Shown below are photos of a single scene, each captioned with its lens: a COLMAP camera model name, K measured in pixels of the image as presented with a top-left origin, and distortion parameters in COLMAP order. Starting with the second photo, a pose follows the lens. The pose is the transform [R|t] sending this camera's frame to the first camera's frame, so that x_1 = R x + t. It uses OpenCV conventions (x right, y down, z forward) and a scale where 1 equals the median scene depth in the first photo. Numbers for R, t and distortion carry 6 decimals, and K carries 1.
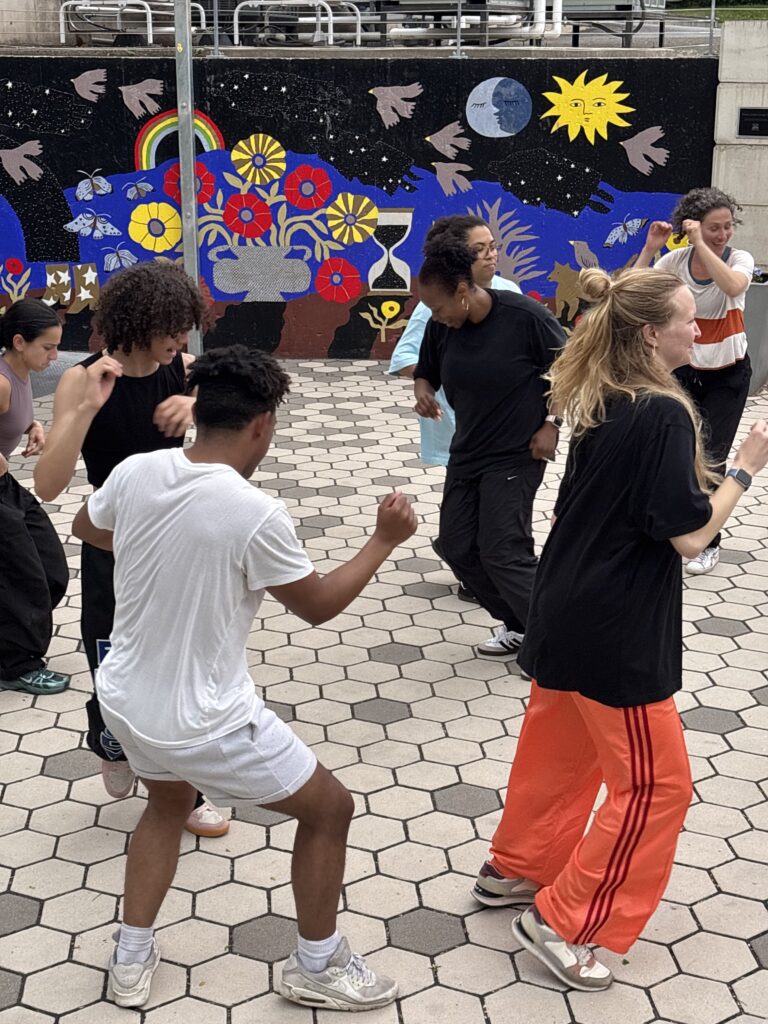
lens RADIAL K [[1550.2, 0, 383.6], [0, 1550.2, 513.9], [0, 0, 1]] dist [0.257254, 0.000000]
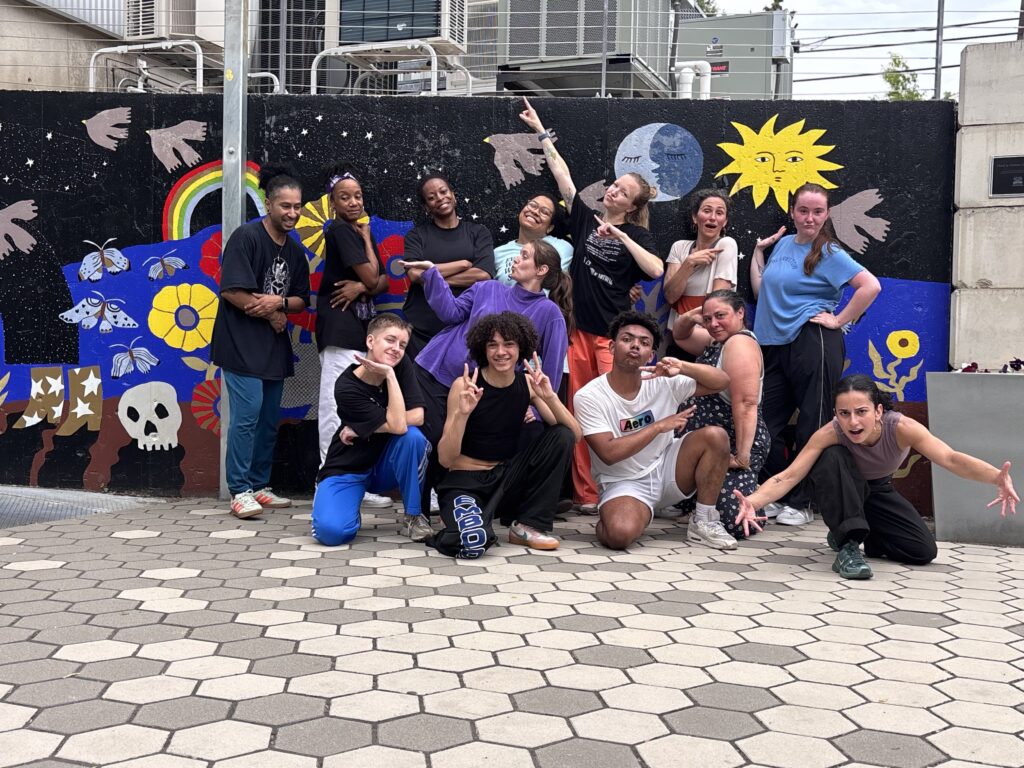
lens RADIAL K [[1133.4, 0, 512.0], [0, 1133.4, 389.2], [0, 0, 1]] dist [-0.005309, 0.000000]
pose [[0.999221, 0.012520, 0.037413, -0.014625], [-0.002587, 0.967064, -0.254522, -0.018321], [-0.039367, 0.254227, 0.966343, 0.513798]]
